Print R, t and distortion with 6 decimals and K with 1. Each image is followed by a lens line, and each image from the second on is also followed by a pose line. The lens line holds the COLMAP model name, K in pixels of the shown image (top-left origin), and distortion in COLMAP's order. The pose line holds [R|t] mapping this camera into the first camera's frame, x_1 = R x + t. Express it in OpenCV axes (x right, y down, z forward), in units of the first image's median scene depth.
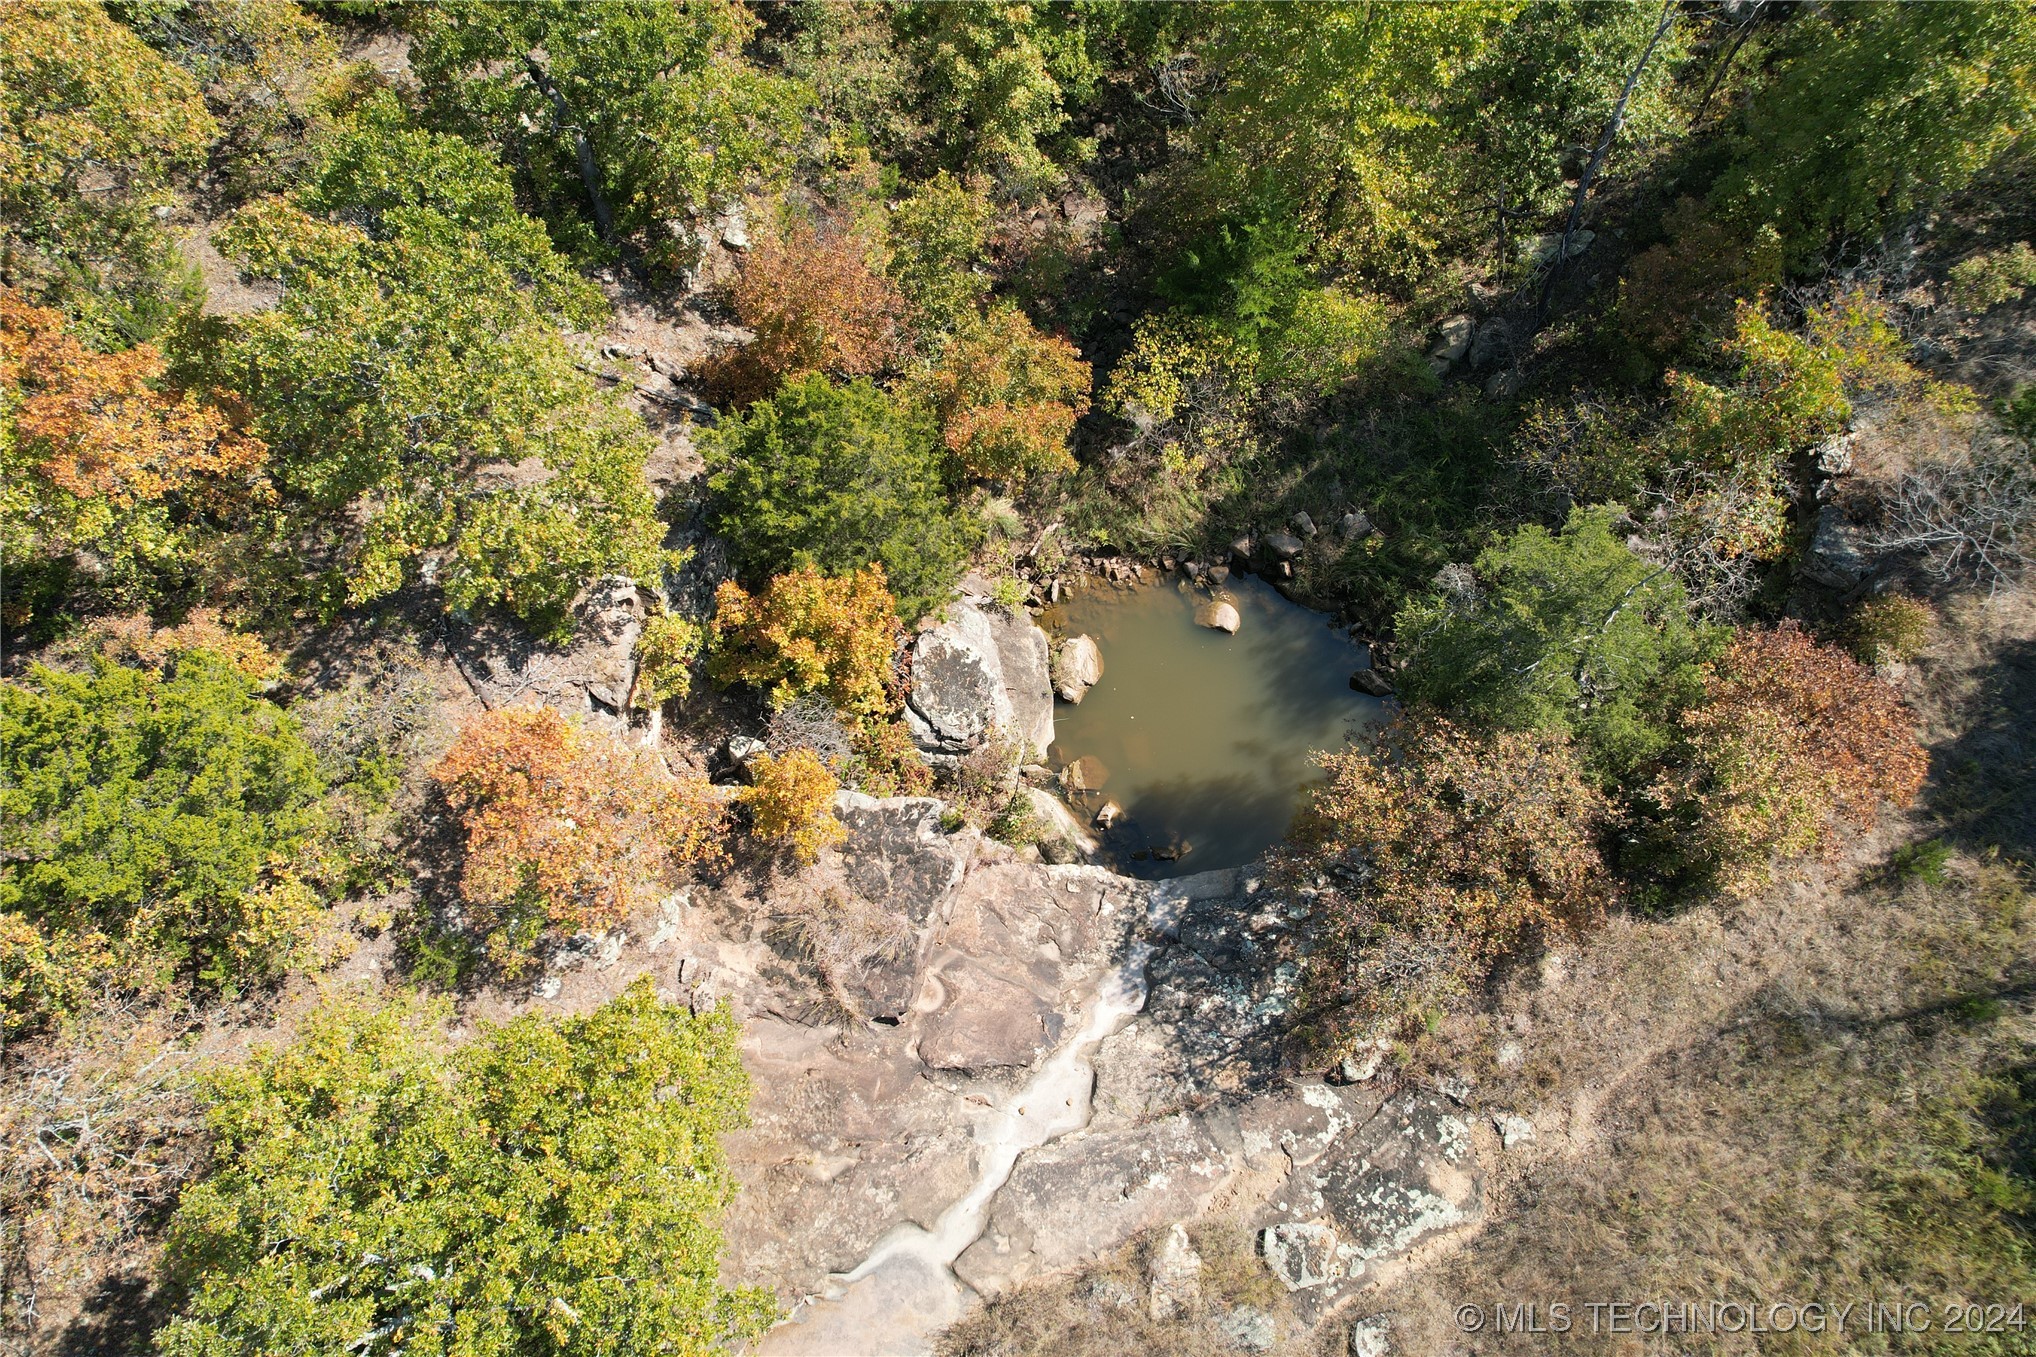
lens RADIAL K [[1302.3, 0, 1029.2], [0, 1302.3, 692.2], [0, 0, 1]] dist [-0.064494, 0.057273]
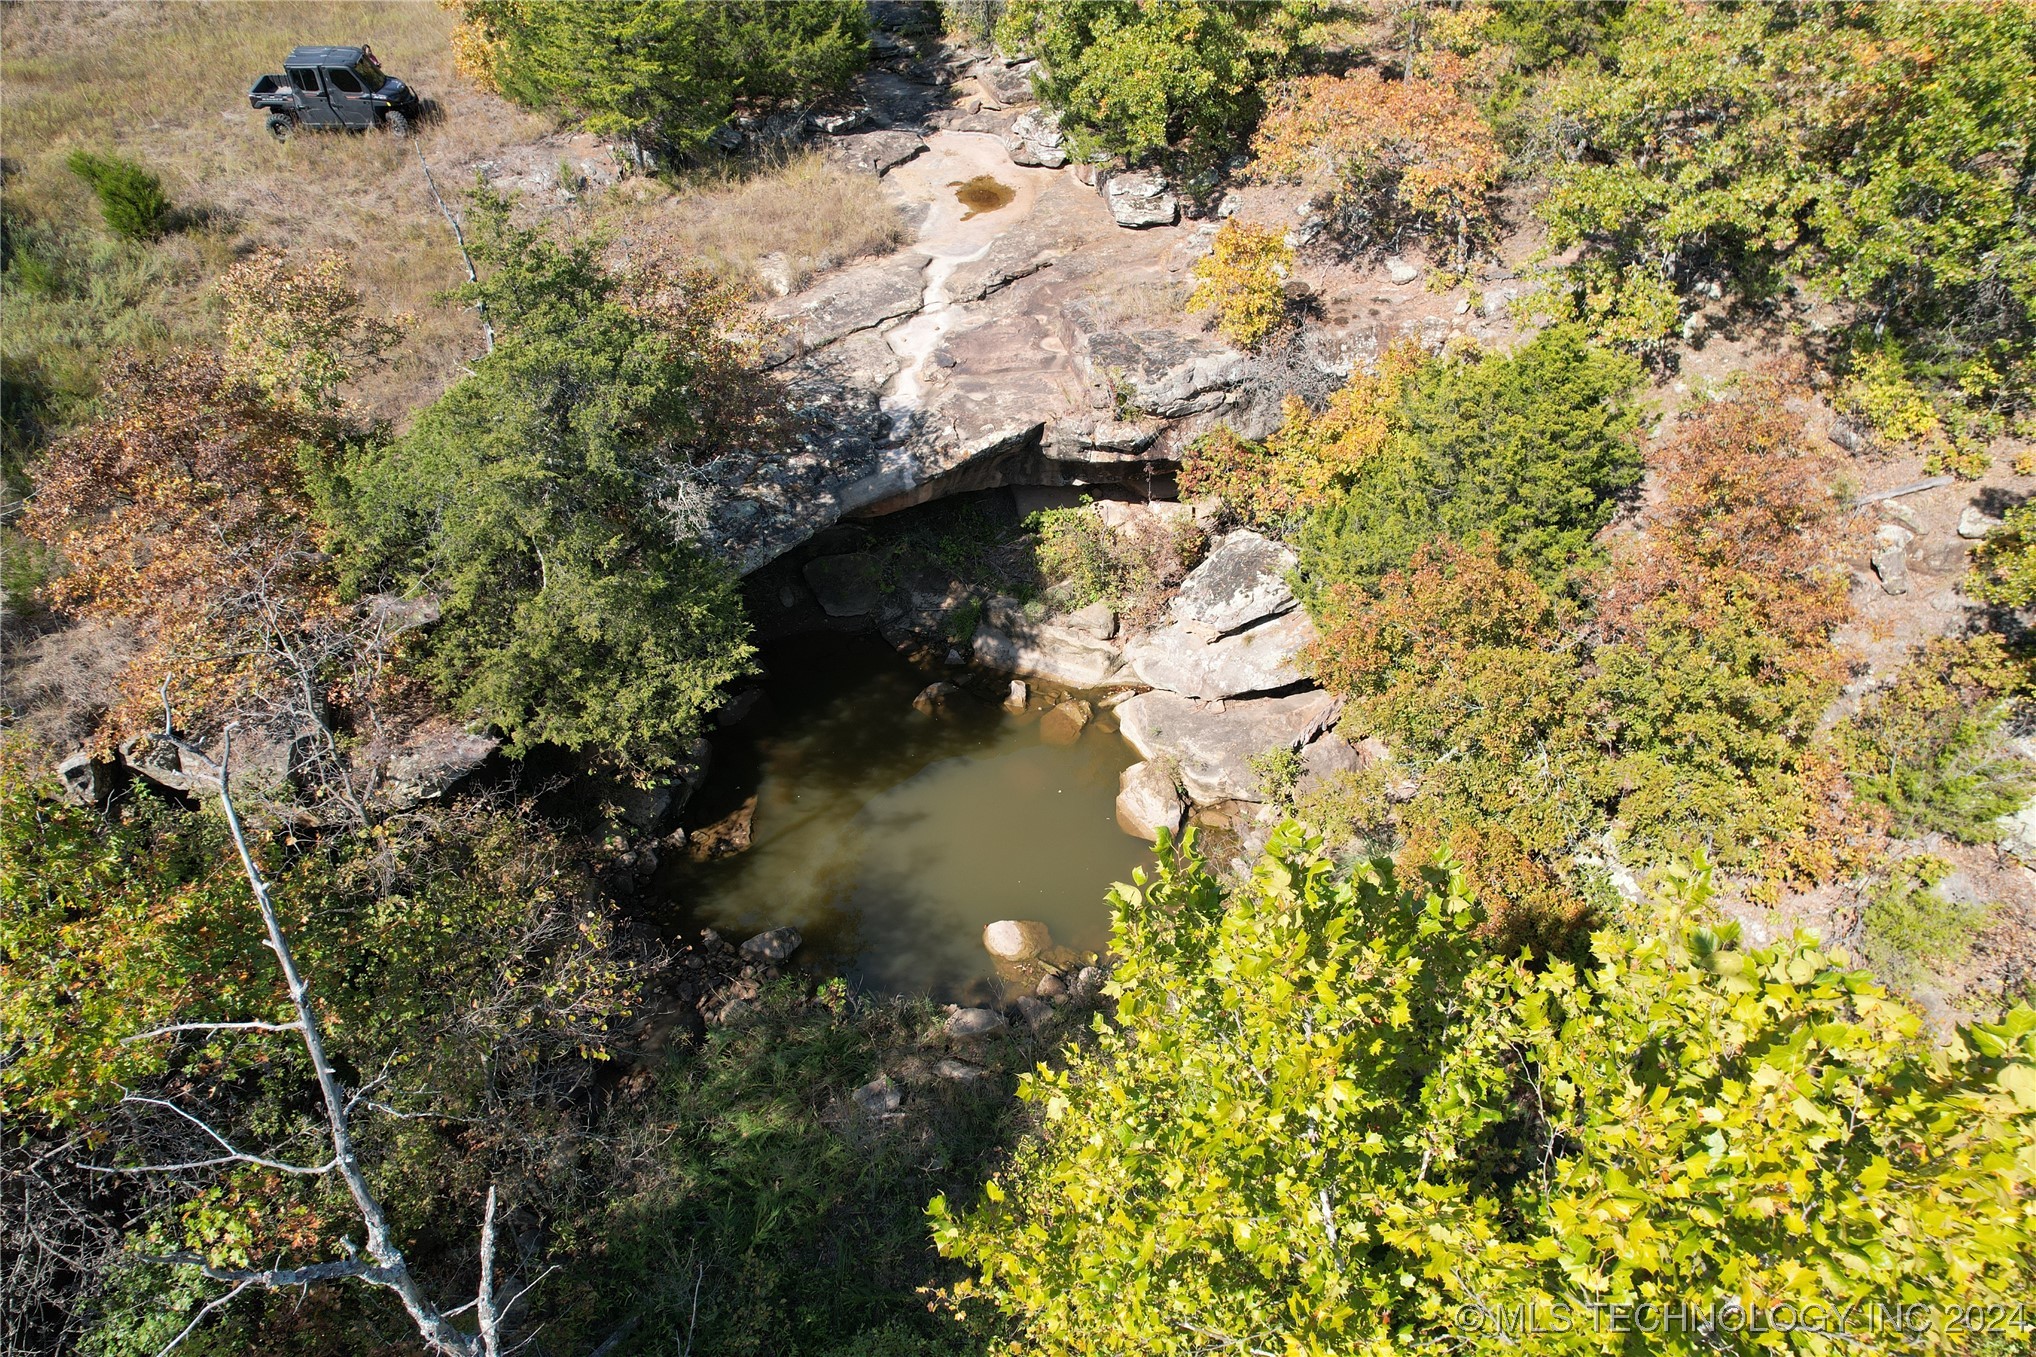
lens RADIAL K [[1302.3, 0, 1025.4], [0, 1302.3, 676.0], [0, 0, 1]] dist [-0.064494, 0.057273]
pose [[-0.869100, 0.330194, -0.368290, 0.470954], [-0.456501, -0.248752, 0.854242, -0.818482], [0.190453, 0.910546, 0.366924, 0.861944]]
